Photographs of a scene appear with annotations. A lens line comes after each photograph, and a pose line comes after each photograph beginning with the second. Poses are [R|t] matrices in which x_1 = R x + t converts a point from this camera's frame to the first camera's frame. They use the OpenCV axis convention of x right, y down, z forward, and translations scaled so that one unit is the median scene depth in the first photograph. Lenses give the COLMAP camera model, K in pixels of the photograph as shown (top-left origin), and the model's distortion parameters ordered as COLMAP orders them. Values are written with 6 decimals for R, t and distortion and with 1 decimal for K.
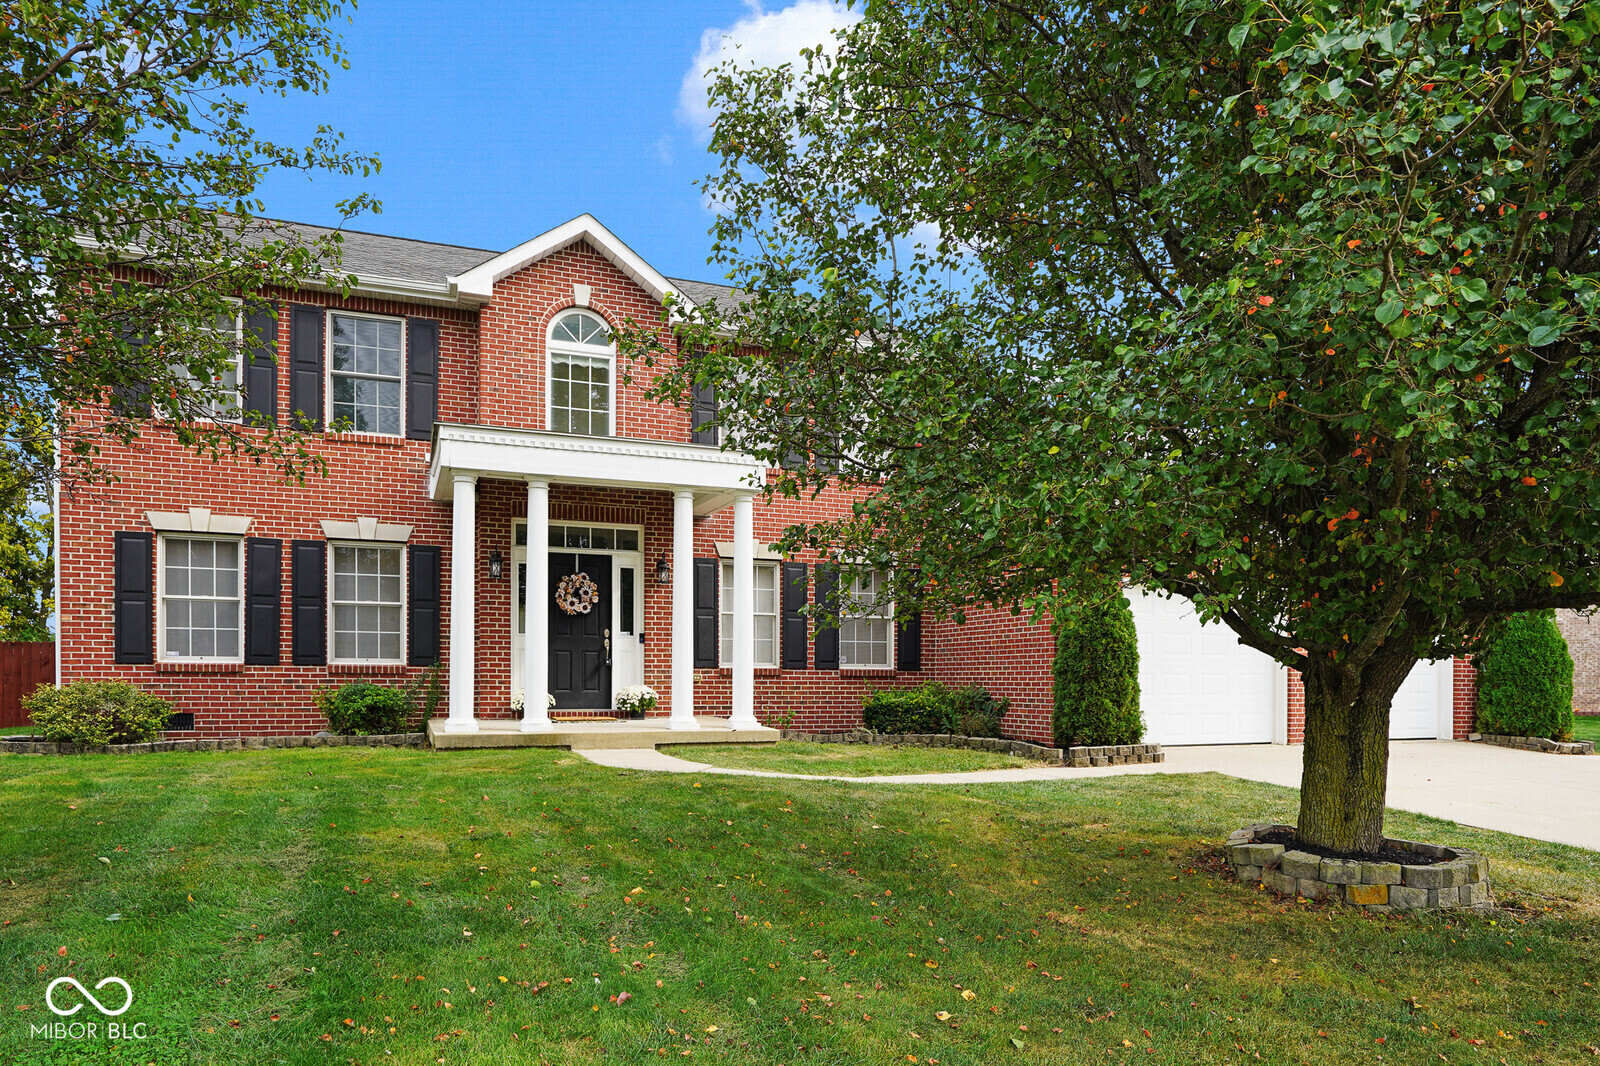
lens RADIAL K [[981.3, 0, 786.9], [0, 981.3, 546.2], [0, 0, 1]] dist [0.041270, 0.003365]
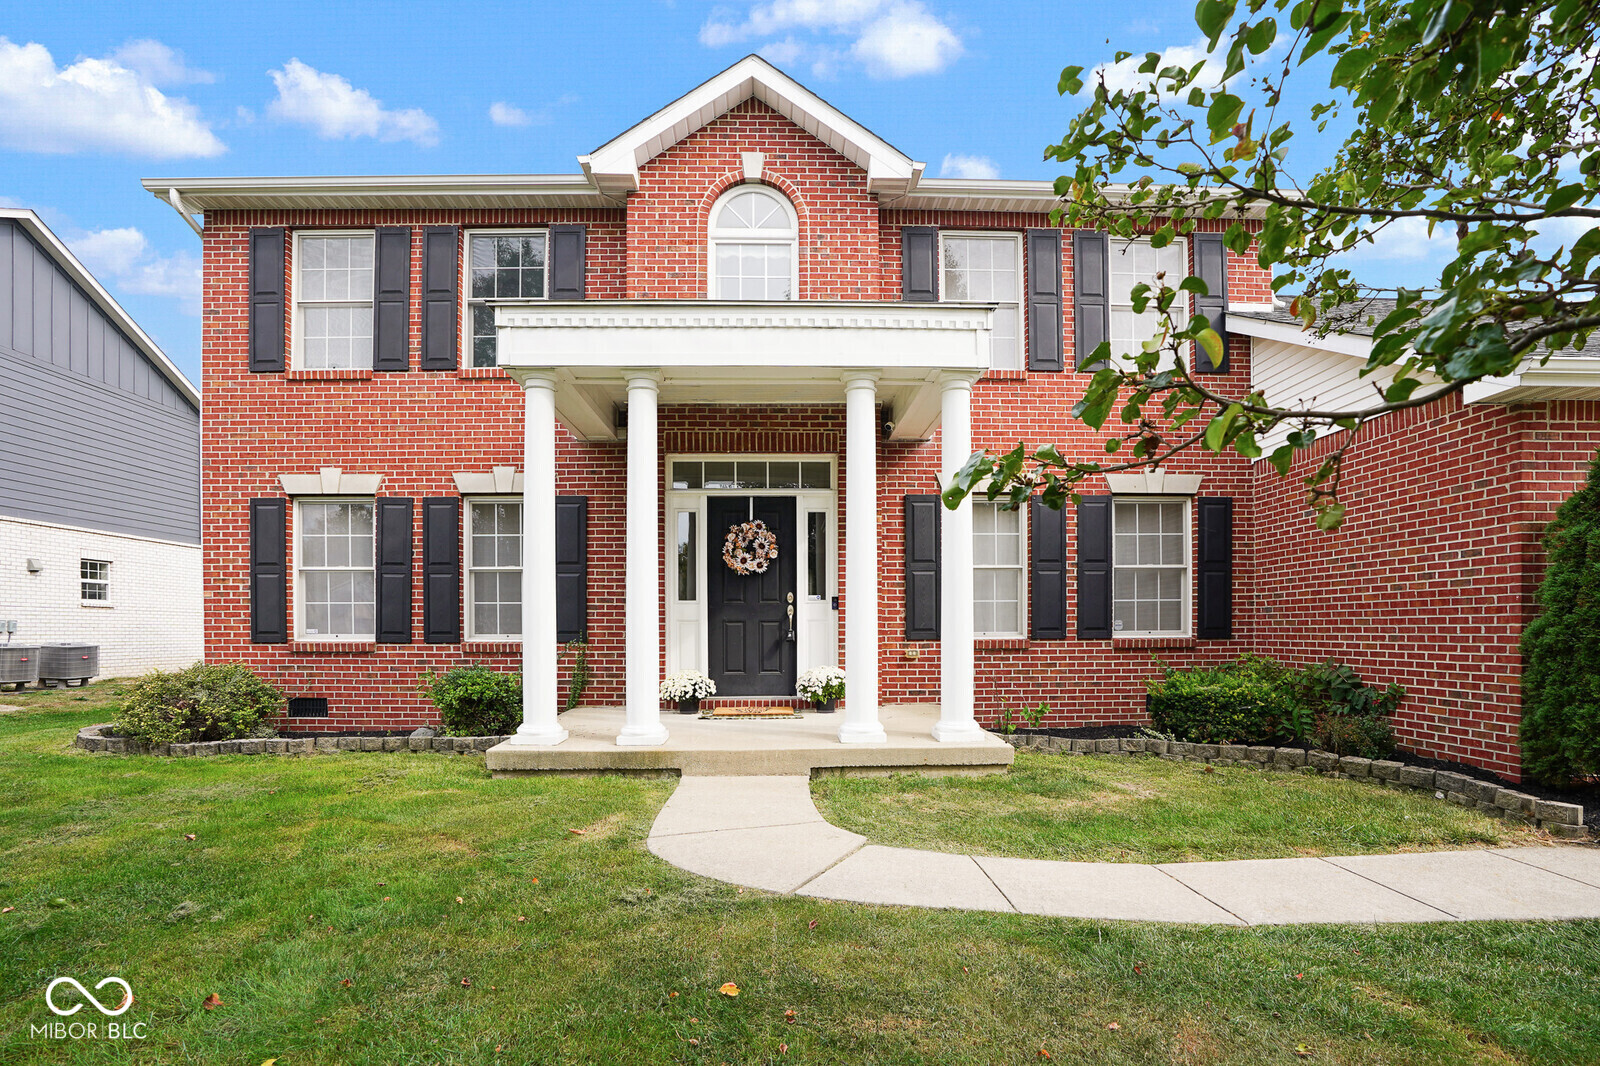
lens RADIAL K [[906.1, 0, 743.3], [0, 906.1, 639.8], [0, 0, 1]] dist [-0.048814, 0.008830]
pose [[0.944772, -0.009370, -0.327593, 0.015417], [0.054175, 0.990304, 0.127915, 0.030443], [0.323218, -0.138598, 0.936120, 0.340460]]
